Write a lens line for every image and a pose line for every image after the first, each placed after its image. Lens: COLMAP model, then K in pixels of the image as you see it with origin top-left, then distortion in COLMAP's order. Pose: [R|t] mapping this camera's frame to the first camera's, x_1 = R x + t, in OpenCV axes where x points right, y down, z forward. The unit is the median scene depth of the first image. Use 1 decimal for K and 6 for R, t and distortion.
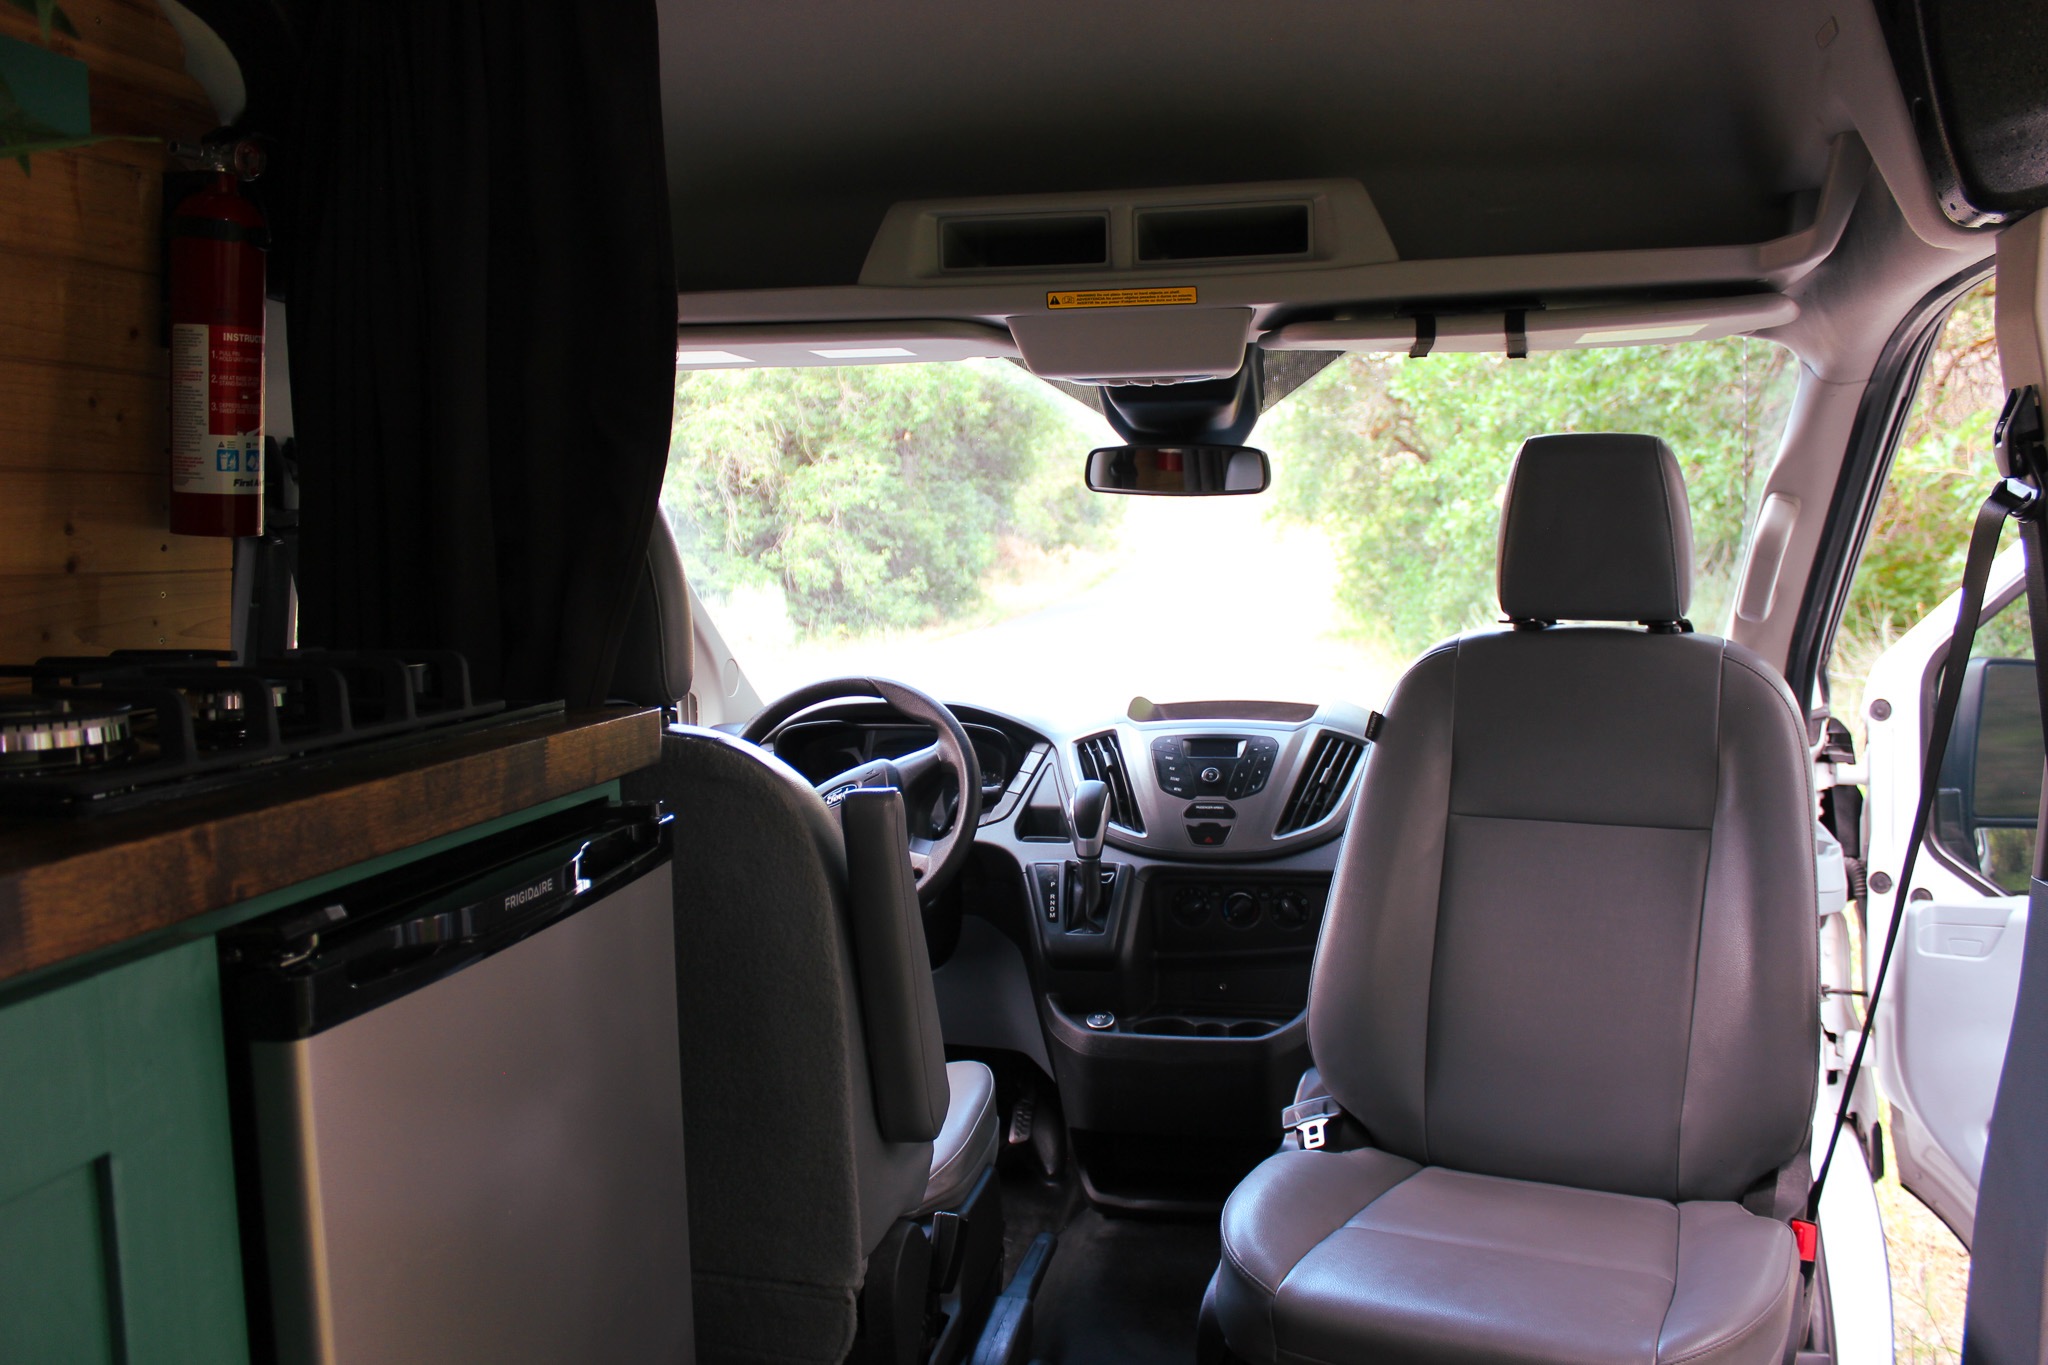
lens RADIAL K [[1689.4, 0, 1023.7], [0, 1689.4, 681.0], [0, 0, 1]] dist [-0.151611, 0.124631]
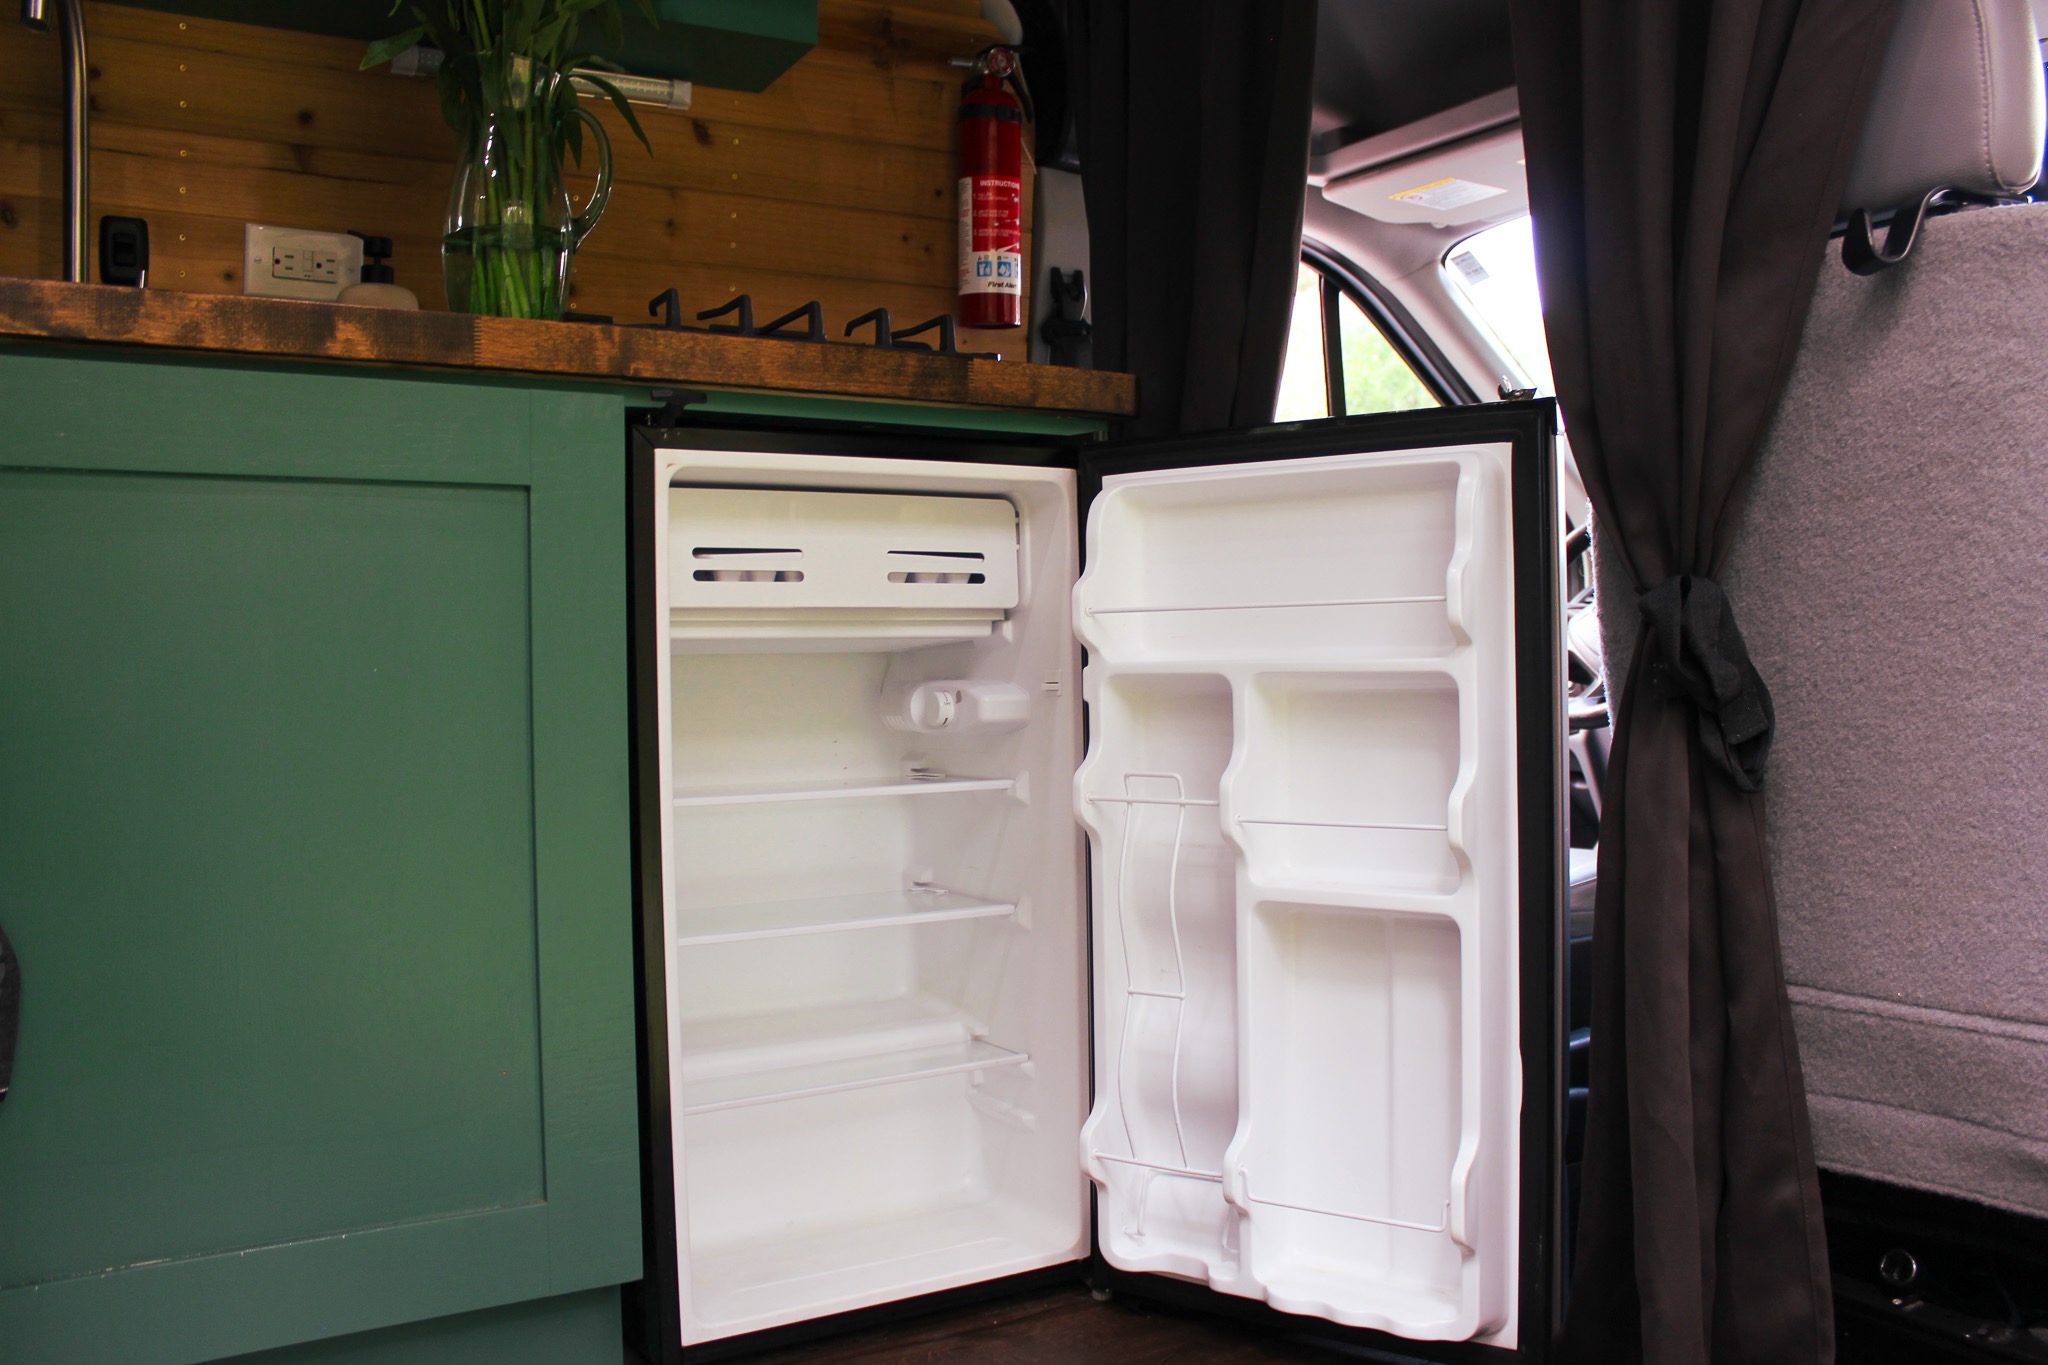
lens RADIAL K [[1689.4, 0, 1038.3], [0, 1689.4, 680.1], [0, 0, 1]] dist [-0.151611, 0.124631]
pose [[0.671230, 0.007542, -0.741211, 0.428050], [-0.060353, 0.997184, -0.044508, 0.193680], [0.738788, 0.074610, 0.669795, 0.057351]]
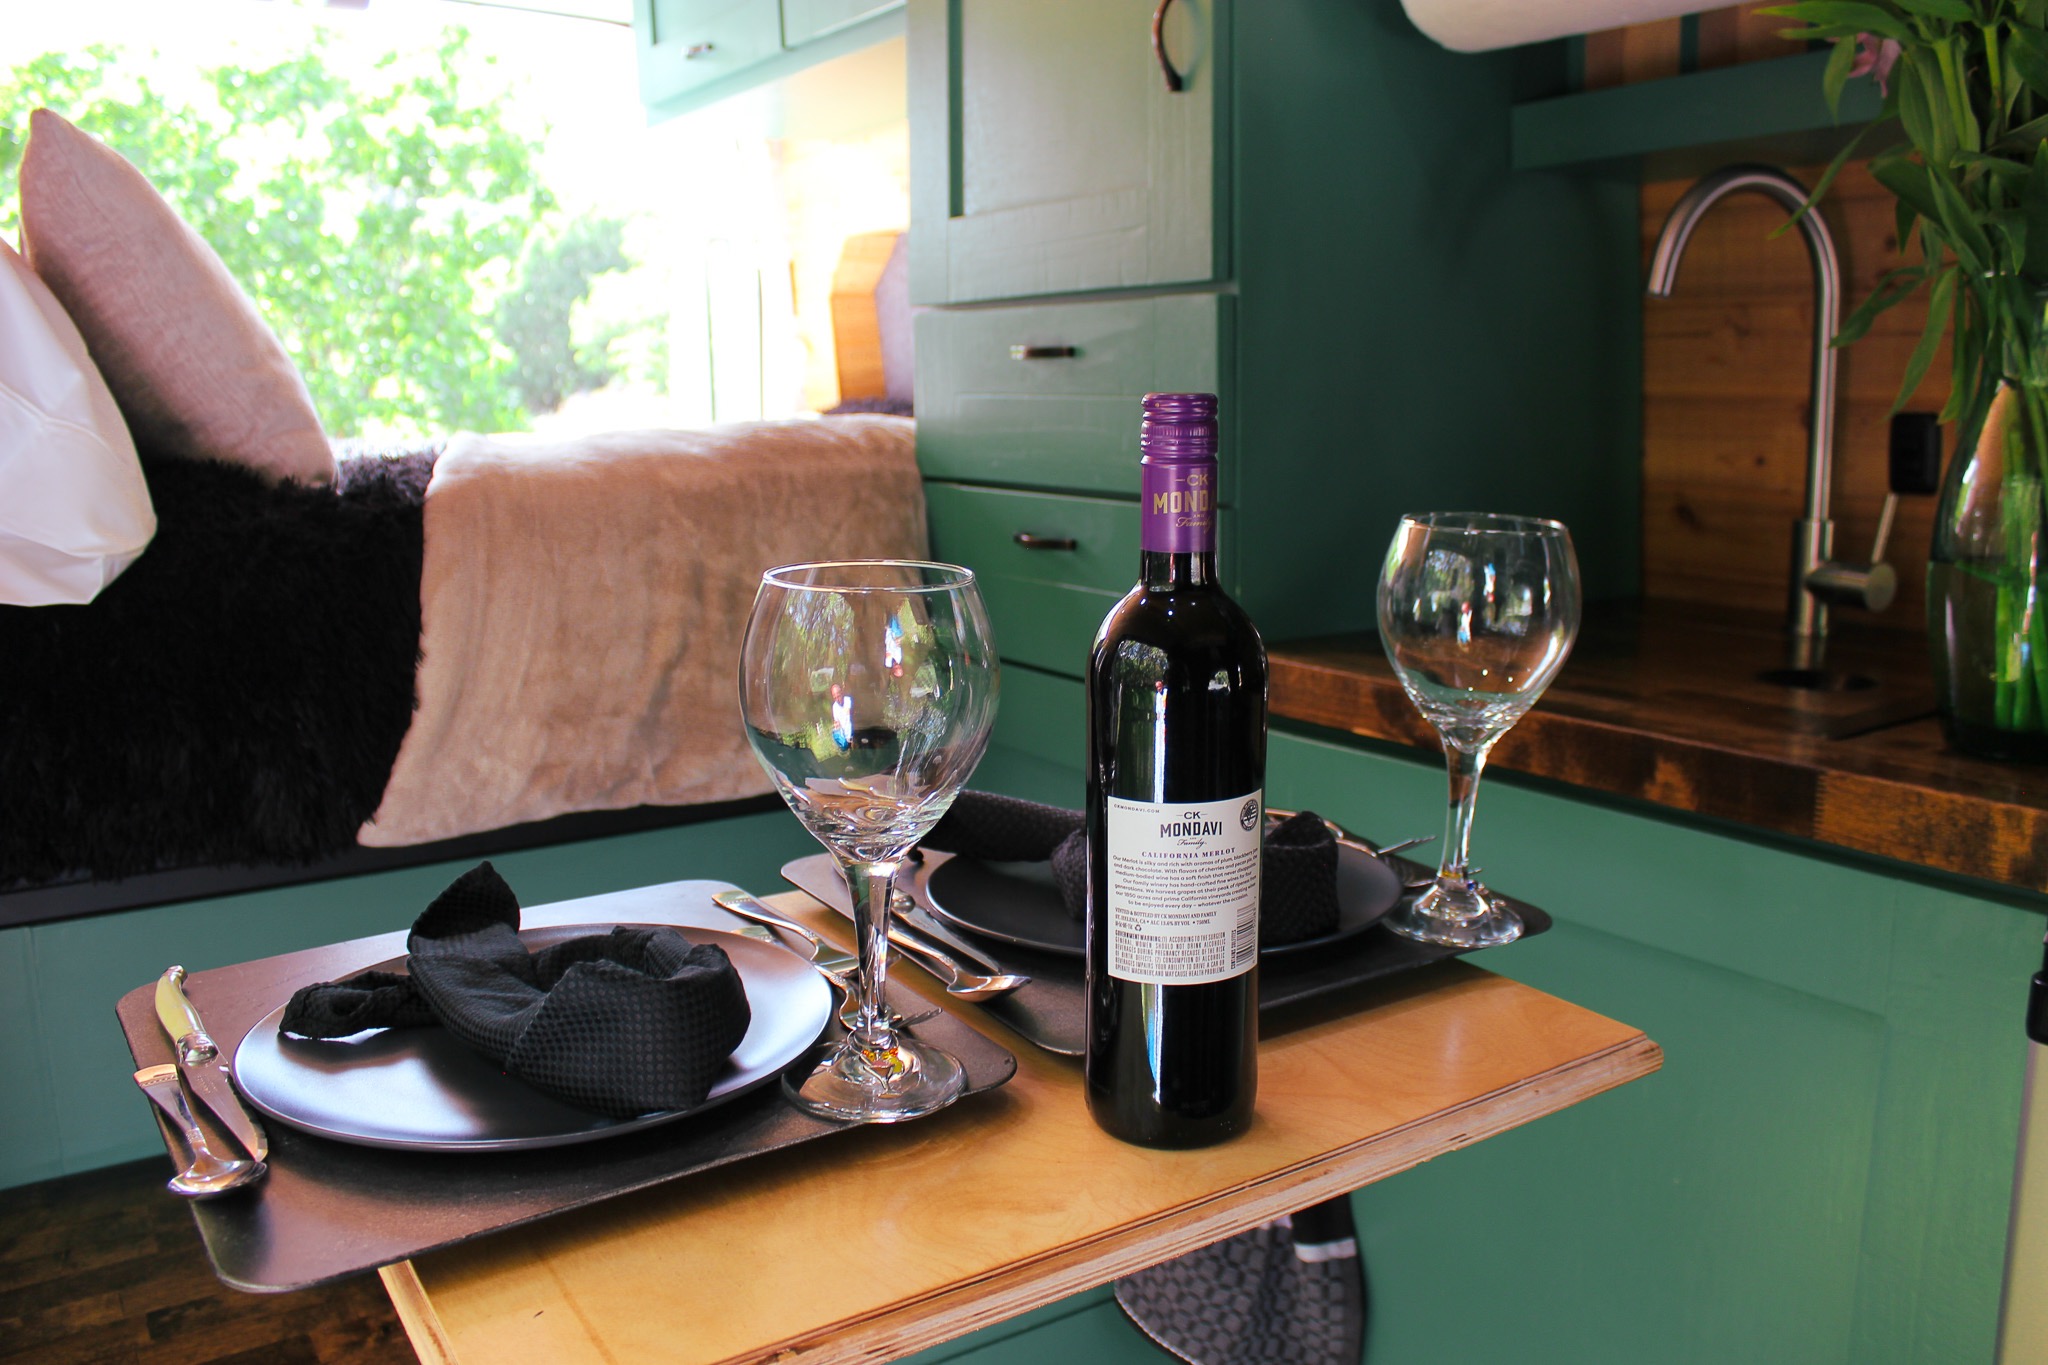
lens RADIAL K [[1689.4, 0, 1022.6], [0, 1689.4, 687.9], [0, 0, 1]] dist [-0.151611, 0.124631]
pose [[-0.698537, 0.145820, -0.700559, 0.261234], [-0.043756, 0.968480, 0.245216, -0.082868], [0.714235, 0.201946, -0.670139, 0.453334]]
